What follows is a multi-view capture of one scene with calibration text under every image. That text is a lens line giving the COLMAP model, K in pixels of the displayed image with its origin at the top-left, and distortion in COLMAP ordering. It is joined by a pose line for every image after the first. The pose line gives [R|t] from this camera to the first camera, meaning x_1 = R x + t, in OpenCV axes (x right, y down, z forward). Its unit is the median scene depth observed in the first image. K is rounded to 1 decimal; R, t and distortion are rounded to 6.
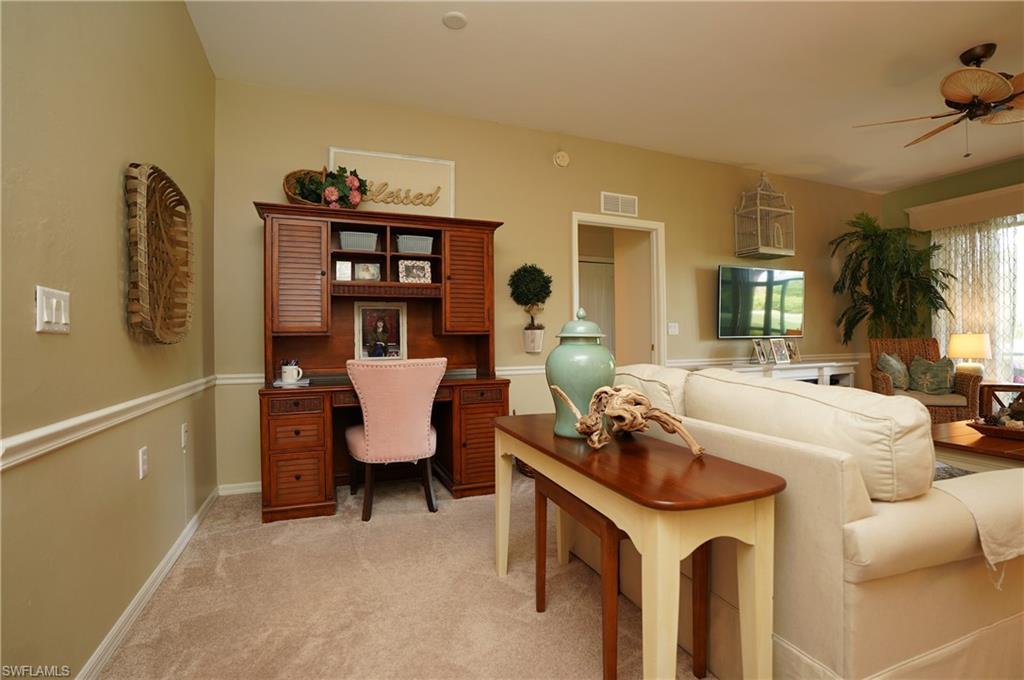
lens RADIAL K [[474.0, 0, 515.8], [0, 474.0, 337.7], [0, 0, 1]] dist [-0.068469, 0.026541]
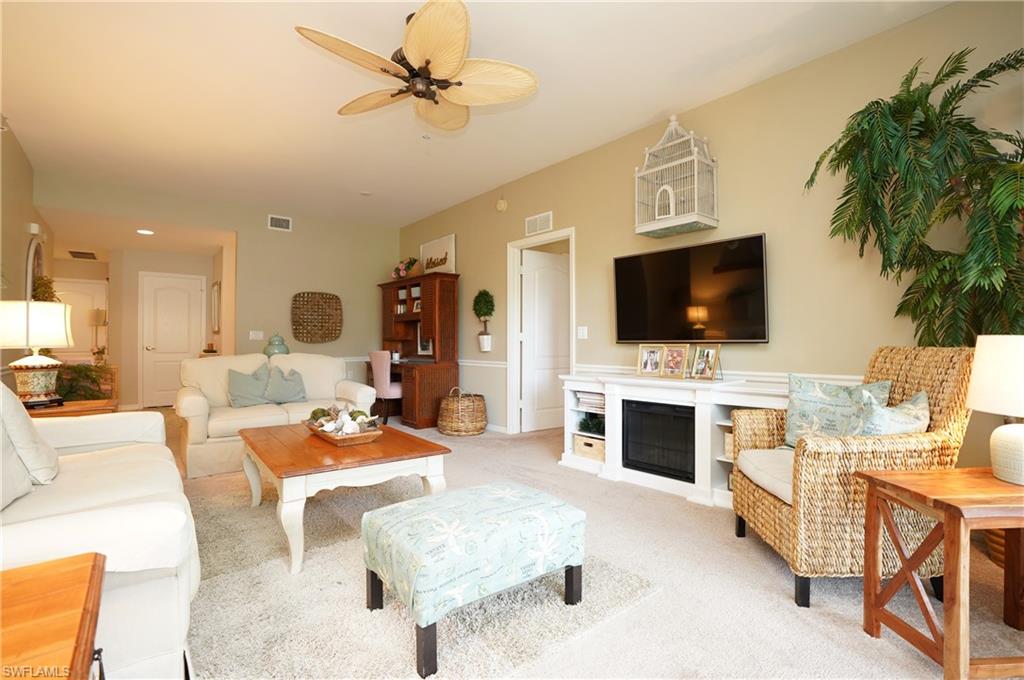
lens RADIAL K [[474.0, 0, 515.8], [0, 474.0, 337.7], [0, 0, 1]] dist [-0.068469, 0.026541]
pose [[0.294246, 0.002285, -0.955727, 1.225772], [-0.000352, 0.999997, 0.002282, -0.010618], [0.955730, -0.000335, 0.294246, 0.578067]]
